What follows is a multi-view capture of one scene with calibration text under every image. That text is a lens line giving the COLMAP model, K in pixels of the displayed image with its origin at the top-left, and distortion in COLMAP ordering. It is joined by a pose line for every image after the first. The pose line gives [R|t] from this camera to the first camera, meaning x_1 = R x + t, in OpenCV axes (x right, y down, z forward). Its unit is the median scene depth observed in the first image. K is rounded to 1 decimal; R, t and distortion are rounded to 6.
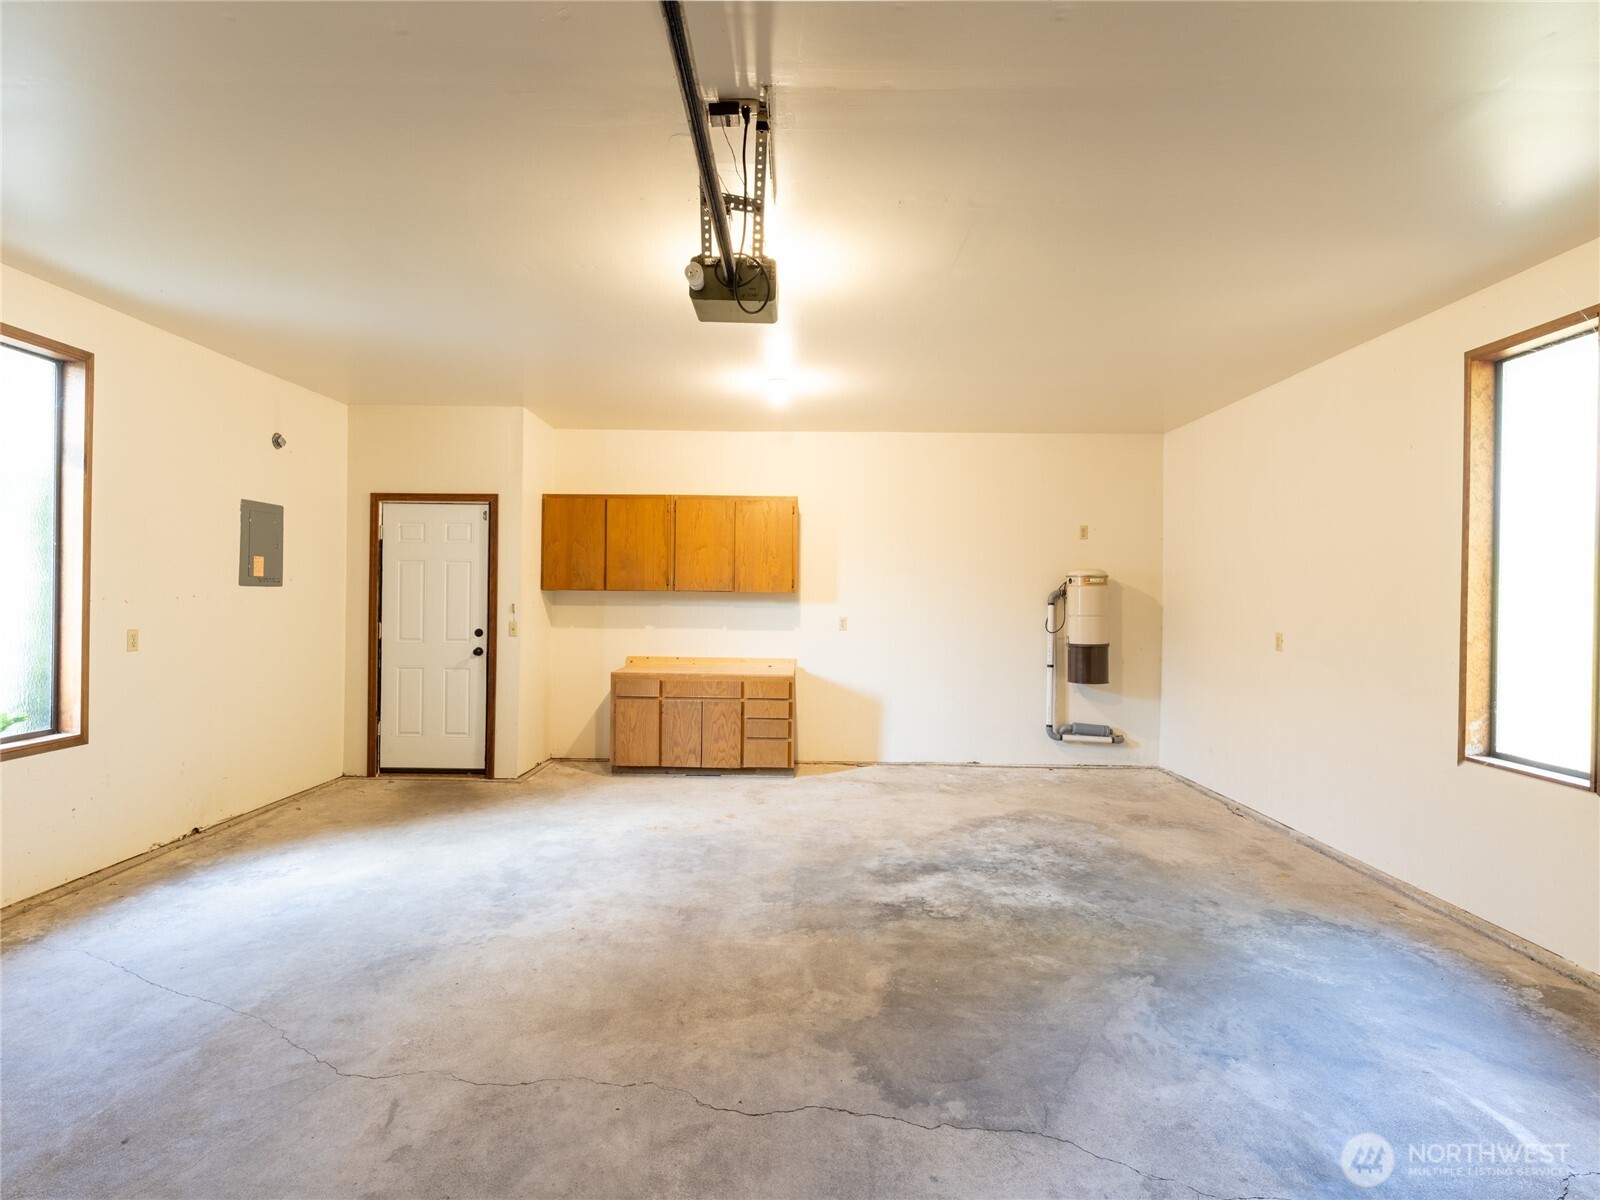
lens RADIAL K [[747.3, 0, 800.1], [0, 747.3, 598.6], [0, 0, 1]] dist [0.002966, 0.000068]
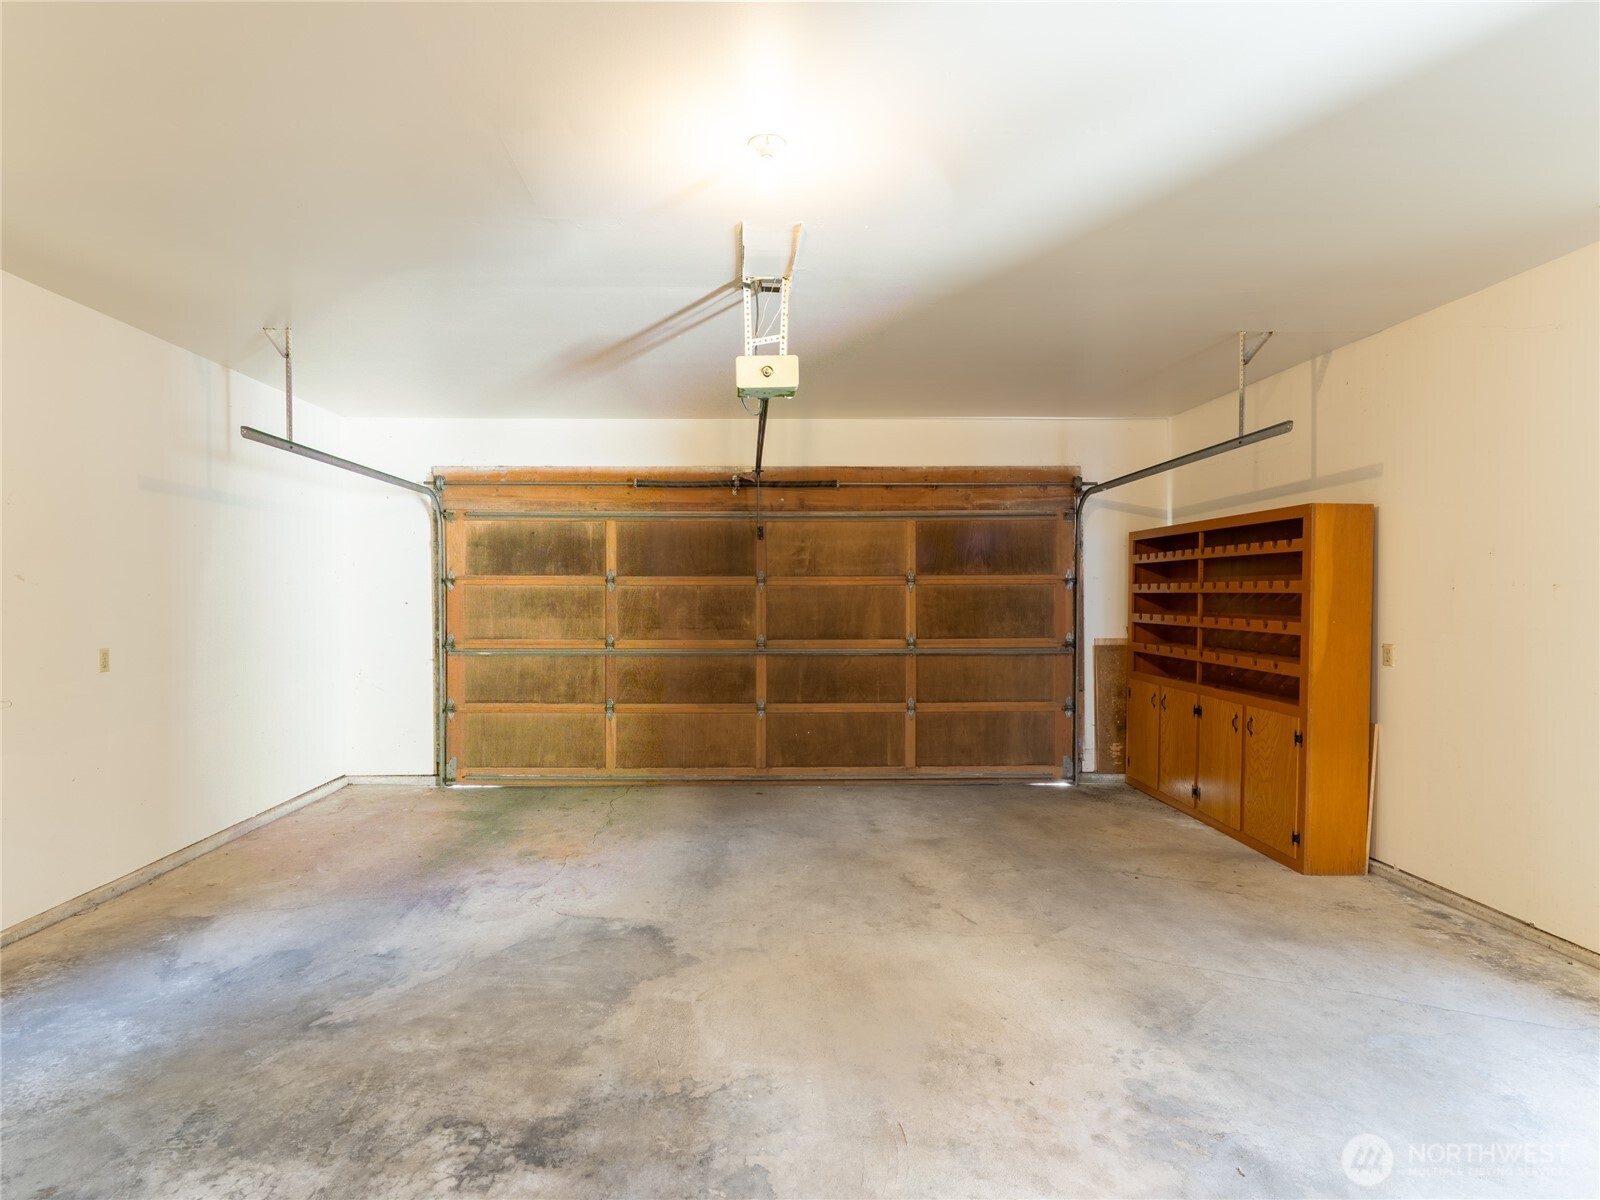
lens RADIAL K [[747.3, 0, 797.8], [0, 747.3, 603.4], [0, 0, 1]] dist [0.002966, 0.000068]
pose [[-0.997090, -0.008443, -0.075767, -0.031484], [-0.009290, 0.999898, 0.010830, -0.010651], [0.075668, 0.011503, -0.997067, 1.734480]]
